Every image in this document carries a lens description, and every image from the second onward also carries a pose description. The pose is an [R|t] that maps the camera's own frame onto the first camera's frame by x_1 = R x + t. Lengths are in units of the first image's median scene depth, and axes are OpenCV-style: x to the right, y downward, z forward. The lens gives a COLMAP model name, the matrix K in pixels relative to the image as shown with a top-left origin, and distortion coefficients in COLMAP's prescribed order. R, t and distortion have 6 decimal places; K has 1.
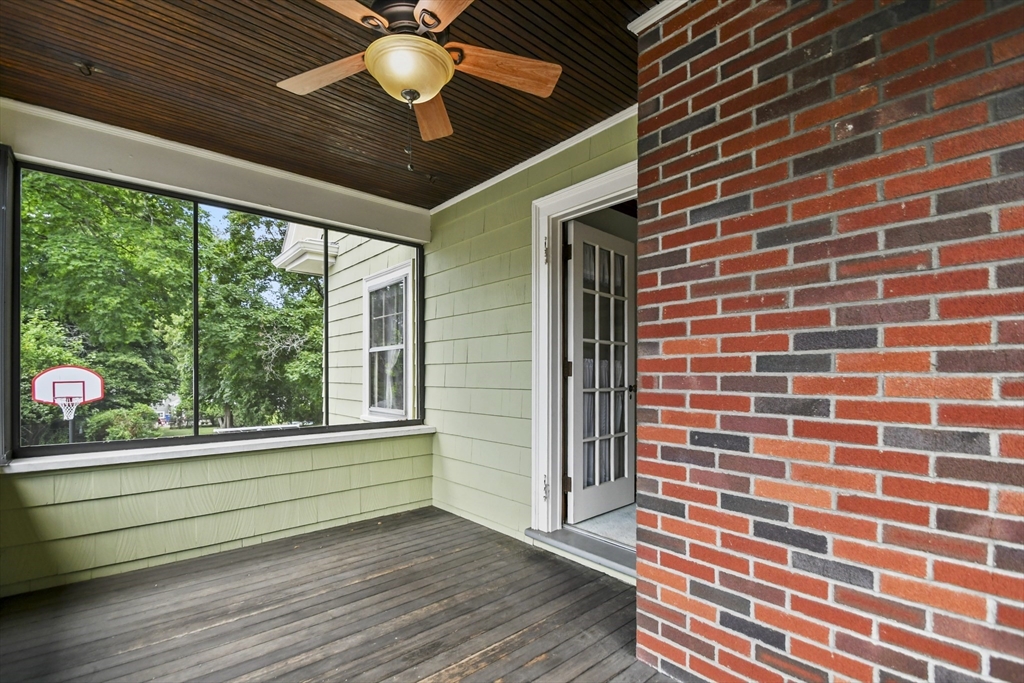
lens RADIAL K [[451.6, 0, 510.6], [0, 451.6, 373.6], [0, 0, 1]] dist [-0.001767, -0.000986]
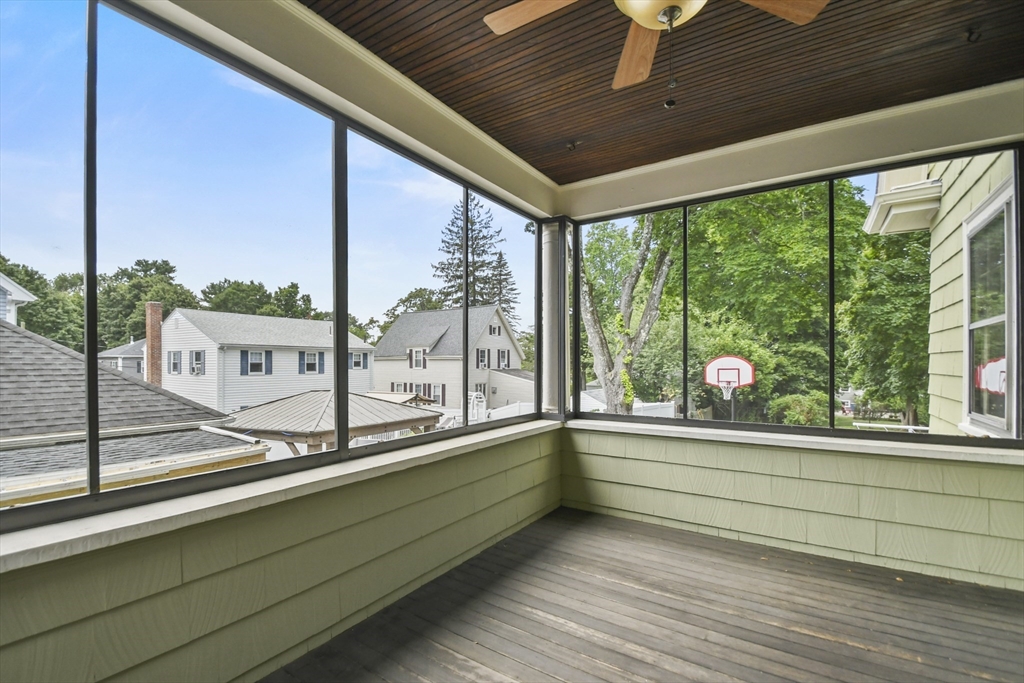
lens RADIAL K [[467.5, 0, 510.7], [0, 467.5, 363.7], [0, 0, 1]] dist [0.001321, -0.008732]
pose [[0.261131, 0.001957, -0.965301, 0.259332], [0.001750, 0.999995, 0.002501, -0.000296], [0.965302, -0.002342, 0.261126, 0.265271]]
